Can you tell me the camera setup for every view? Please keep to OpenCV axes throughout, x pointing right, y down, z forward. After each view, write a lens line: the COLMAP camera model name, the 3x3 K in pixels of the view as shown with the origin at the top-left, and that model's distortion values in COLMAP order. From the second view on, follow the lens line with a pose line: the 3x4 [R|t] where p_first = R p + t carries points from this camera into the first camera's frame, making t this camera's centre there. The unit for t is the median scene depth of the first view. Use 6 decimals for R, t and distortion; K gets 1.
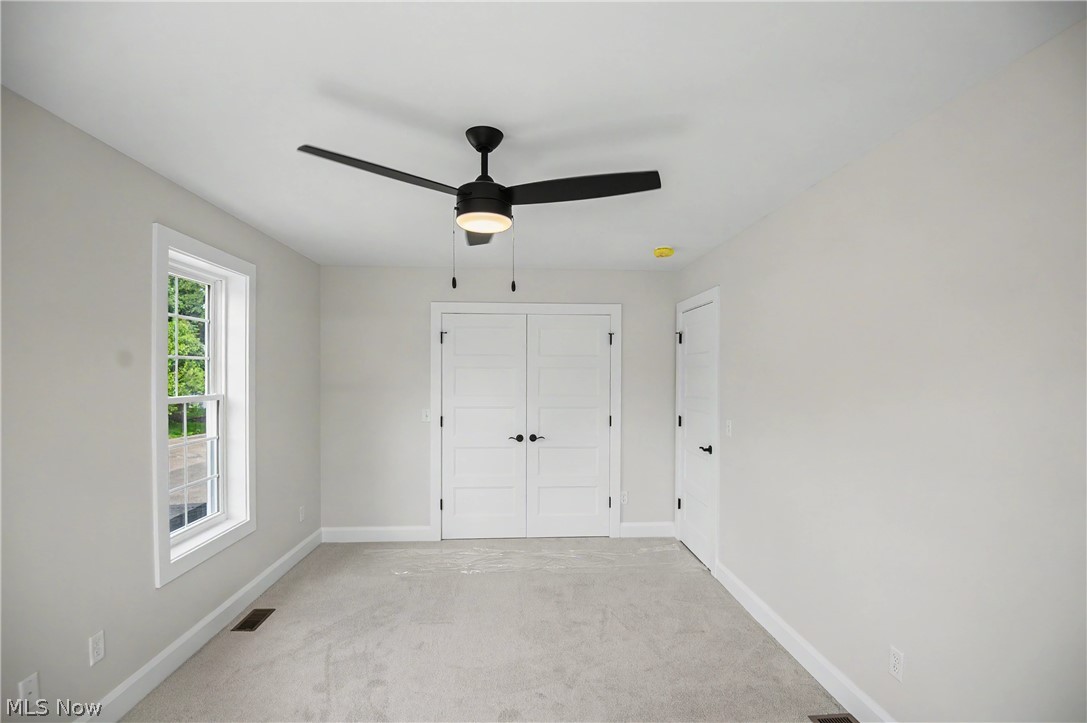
lens RADIAL K [[516.5, 0, 544.2], [0, 516.5, 368.9], [0, 0, 1]] dist [0.027198, -0.059573]
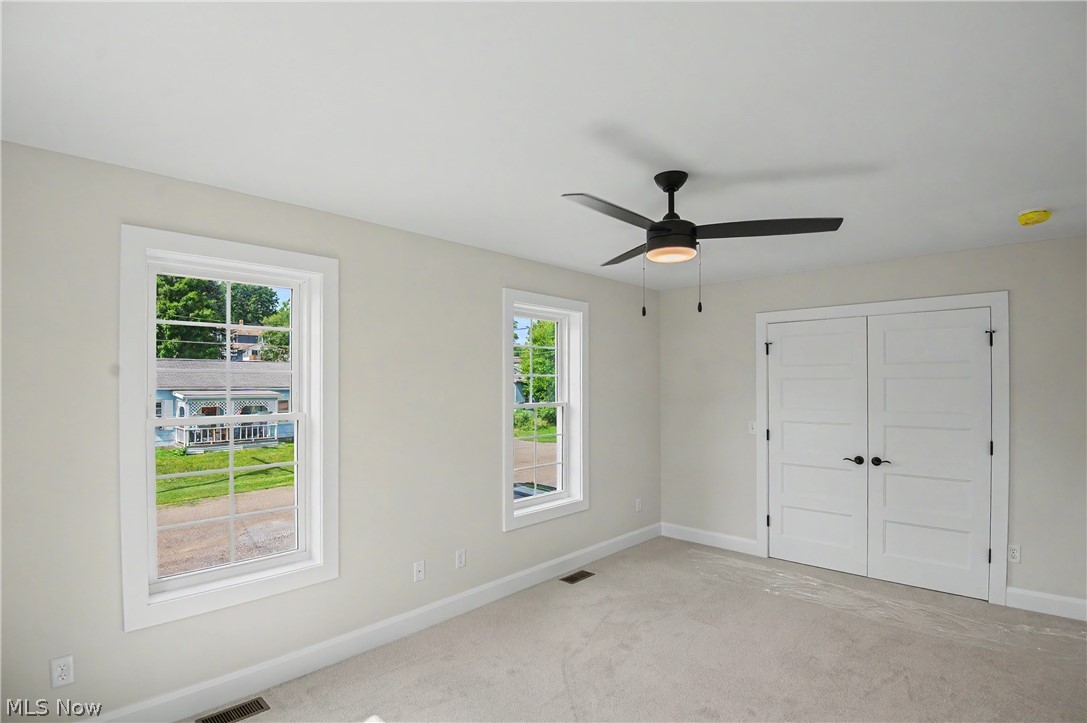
lens RADIAL K [[536.4, 0, 543.5], [0, 536.4, 361.5], [0, 0, 1]] dist [-0.000339, -0.027276]
pose [[0.688600, -0.033814, -0.724353, 0.281891], [0.011613, 0.999298, -0.035610, -0.006177], [0.725049, 0.016109, 0.688509, -0.000749]]
